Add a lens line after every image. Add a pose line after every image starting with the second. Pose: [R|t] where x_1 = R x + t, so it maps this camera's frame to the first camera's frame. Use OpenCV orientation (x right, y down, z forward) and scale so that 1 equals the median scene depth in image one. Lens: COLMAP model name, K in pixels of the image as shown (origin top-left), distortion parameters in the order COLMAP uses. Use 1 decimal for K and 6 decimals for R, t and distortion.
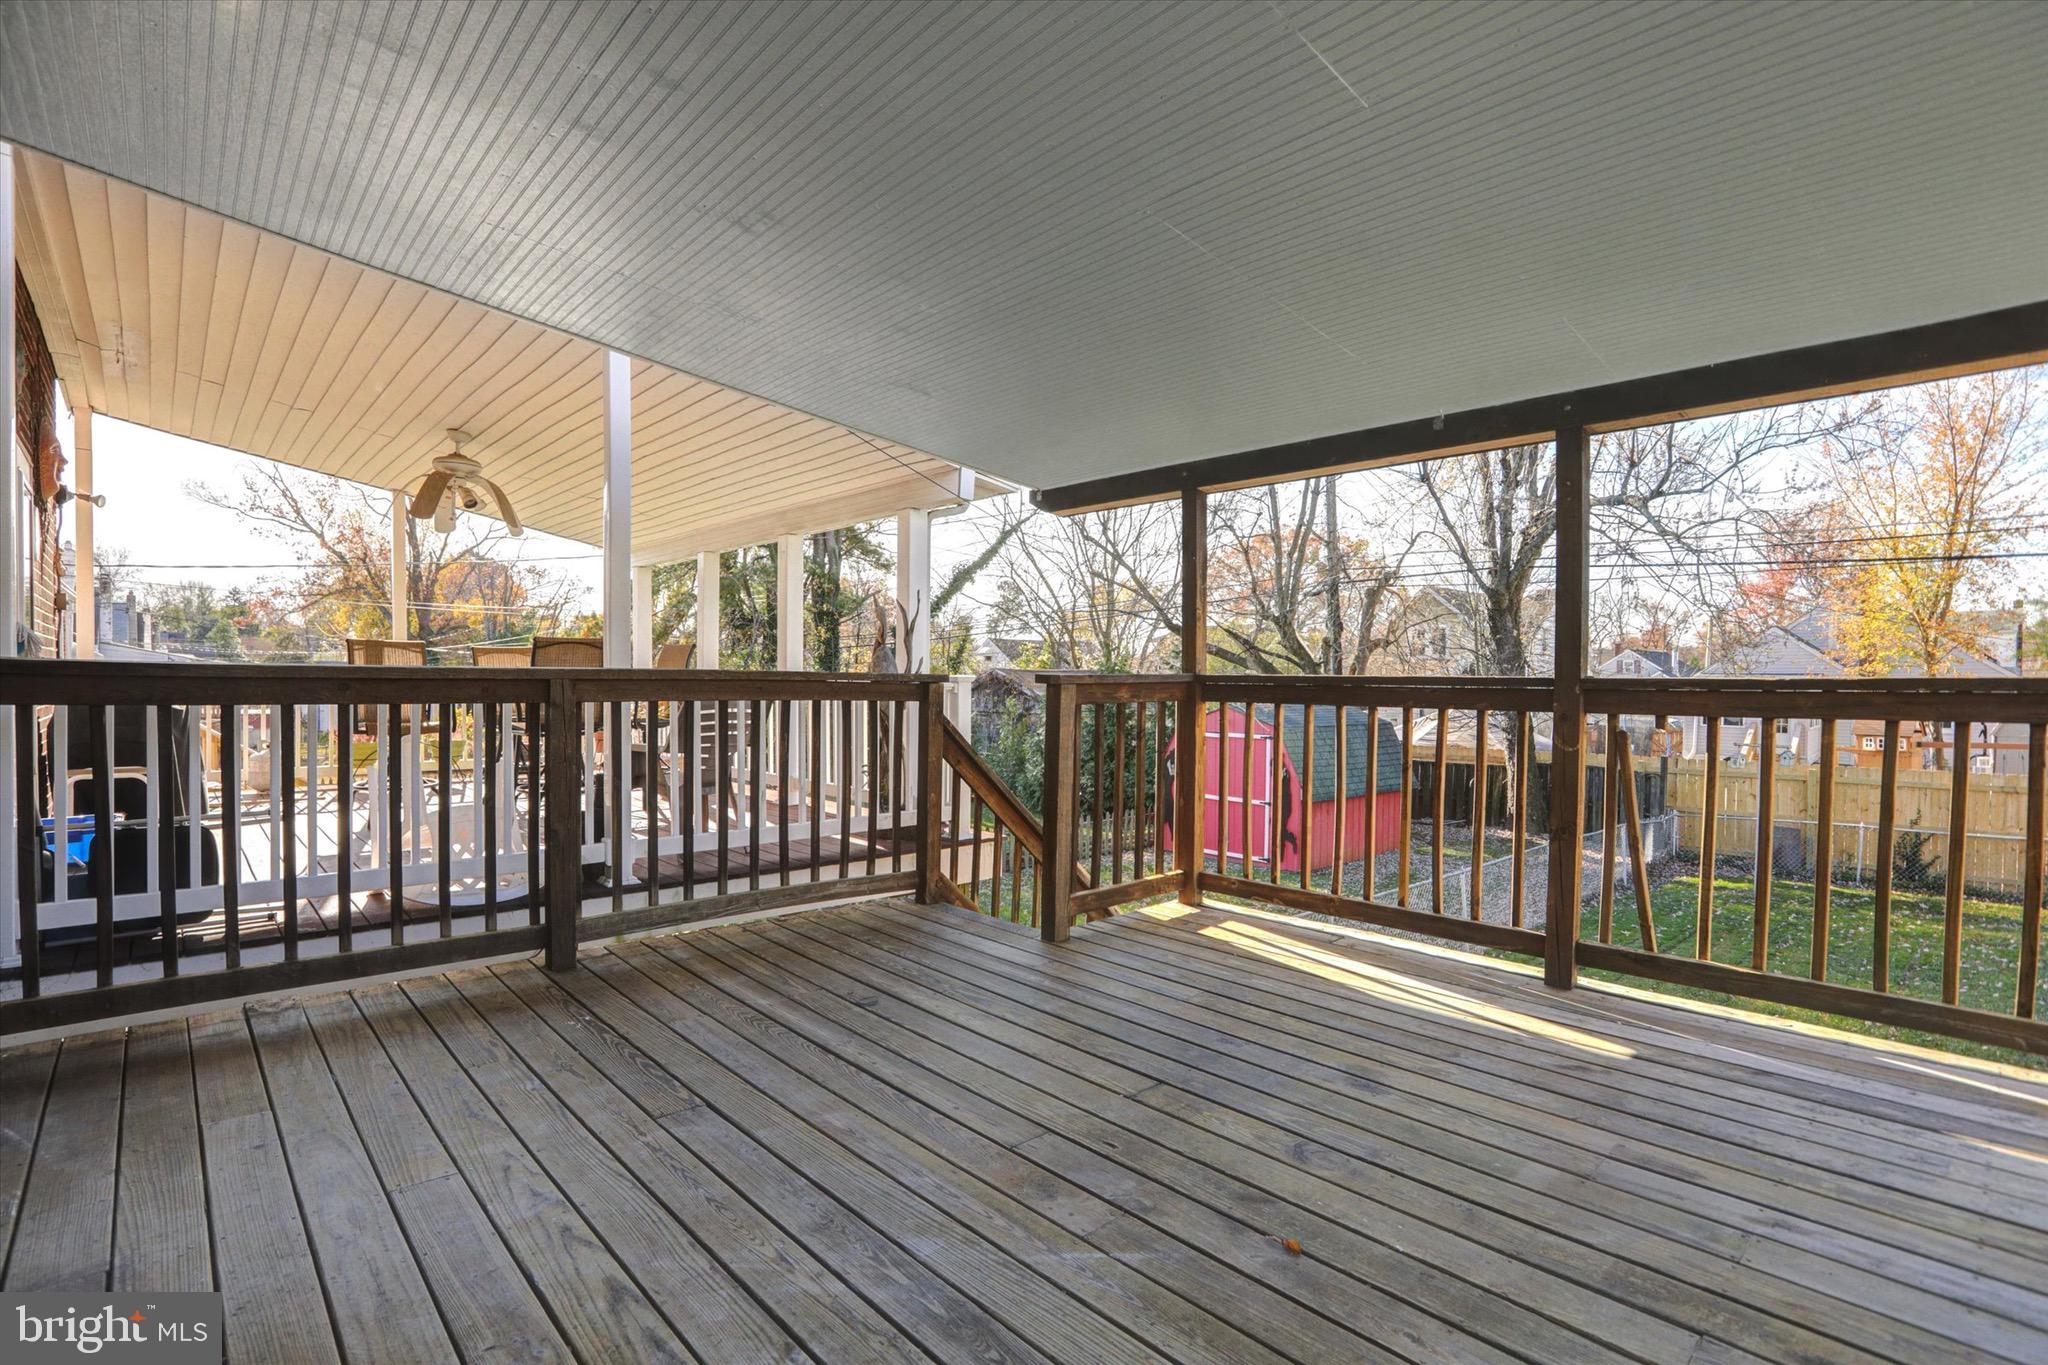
lens RADIAL K [[952.2, 0, 991.4], [0, 952.2, 694.8], [0, 0, 1]] dist [-0.047654, 0.018168]
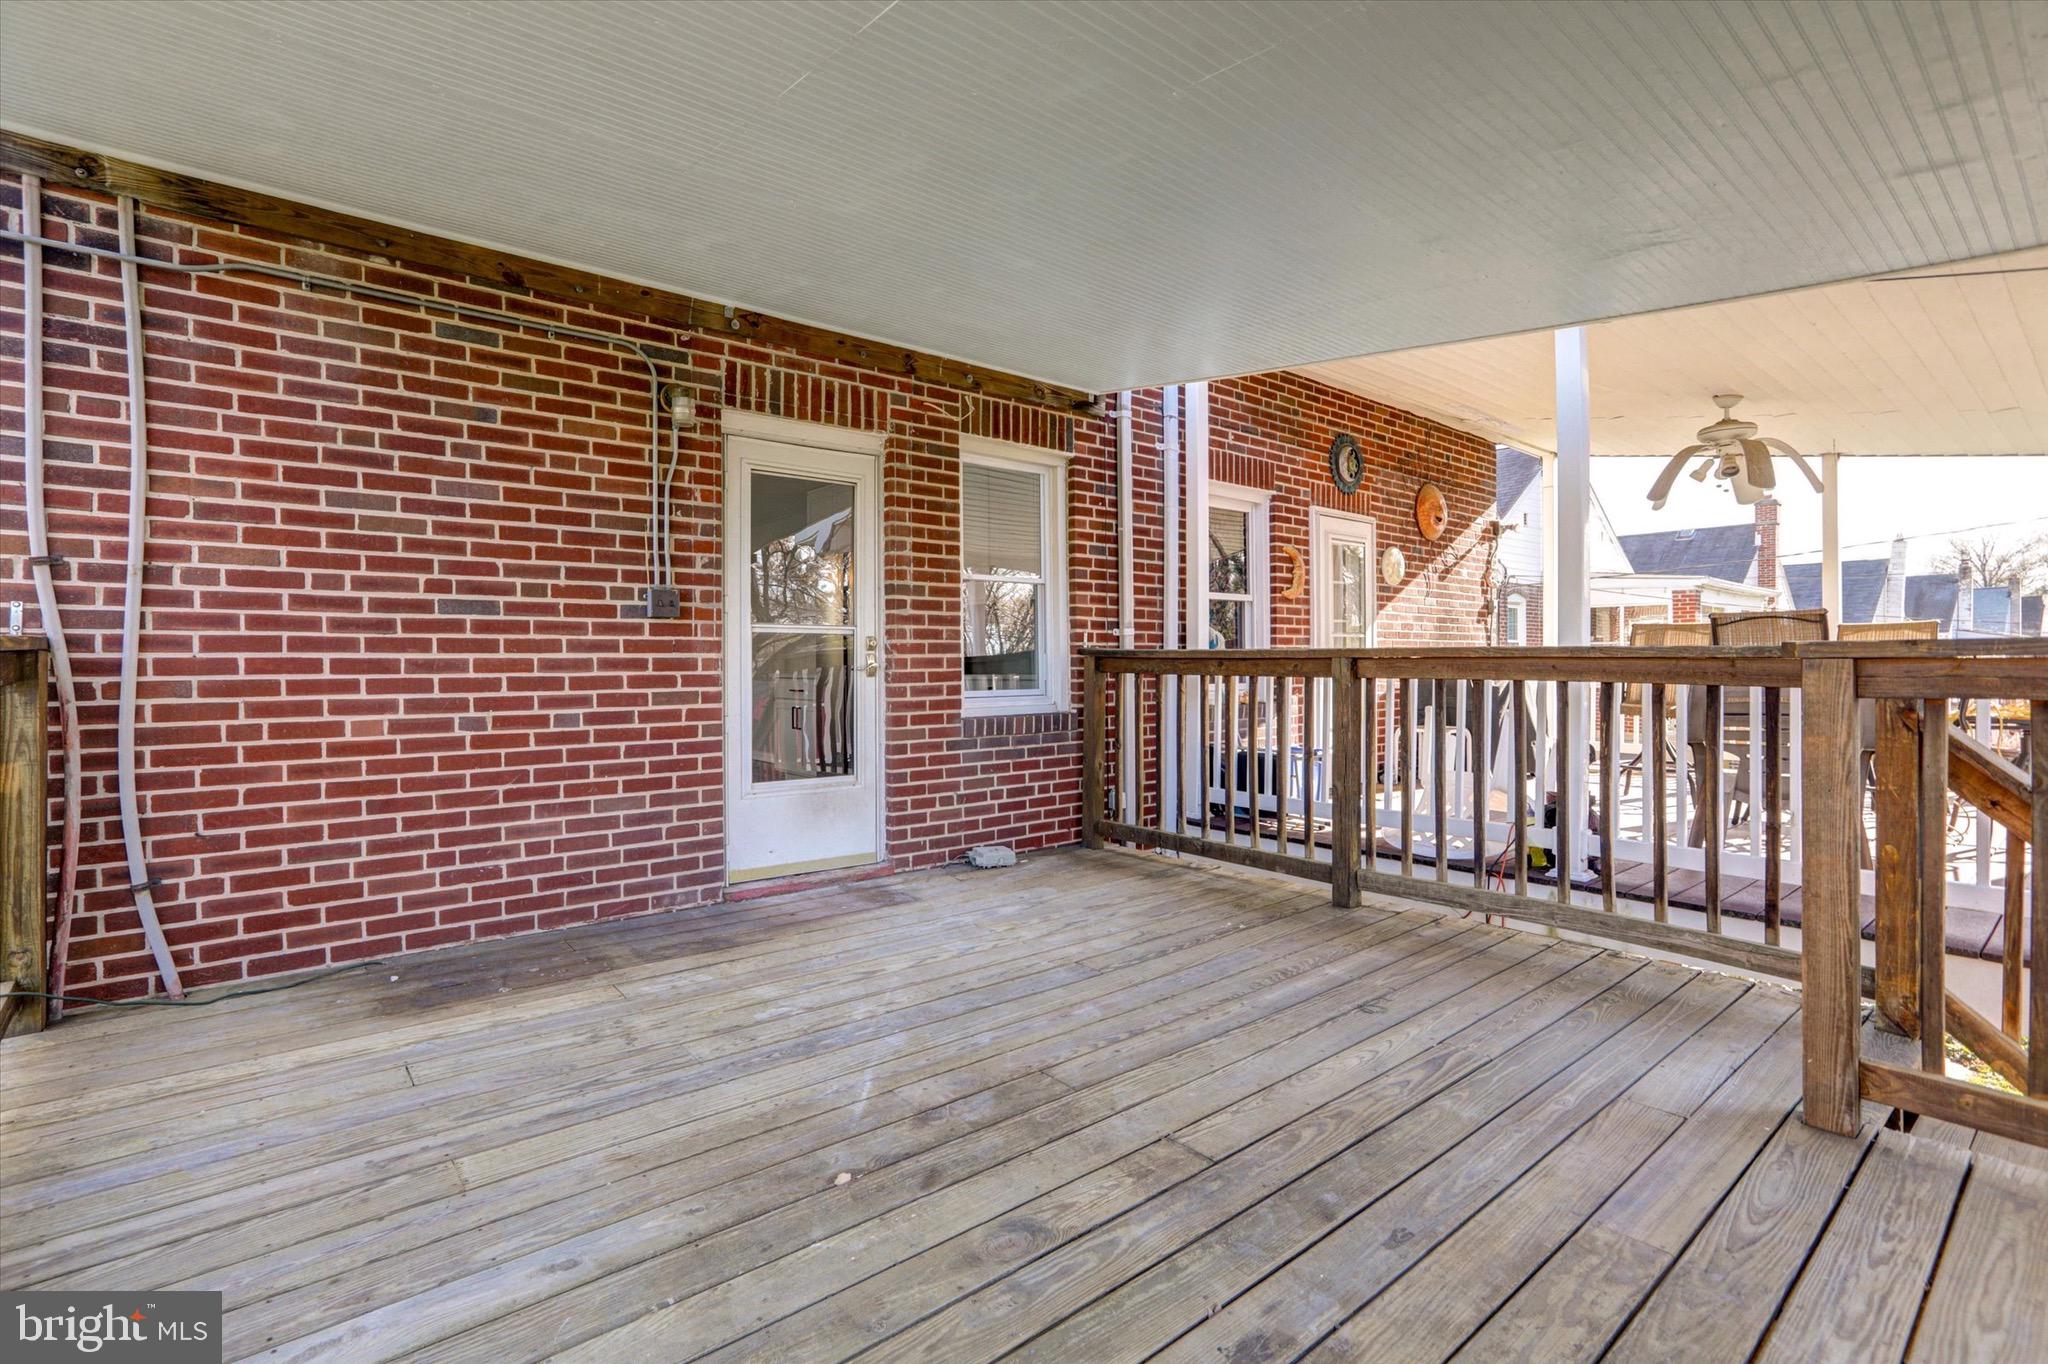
lens RADIAL K [[928.2, 0, 1024.0], [0, 928.2, 682.0], [0, 0, 1]] dist [-0.002075, 0.011111]
pose [[-0.036417, 0.008882, -0.999297, 0.803599], [-0.008835, 0.999919, 0.009209, 0.004749], [0.999298, 0.009165, -0.036335, 0.726931]]
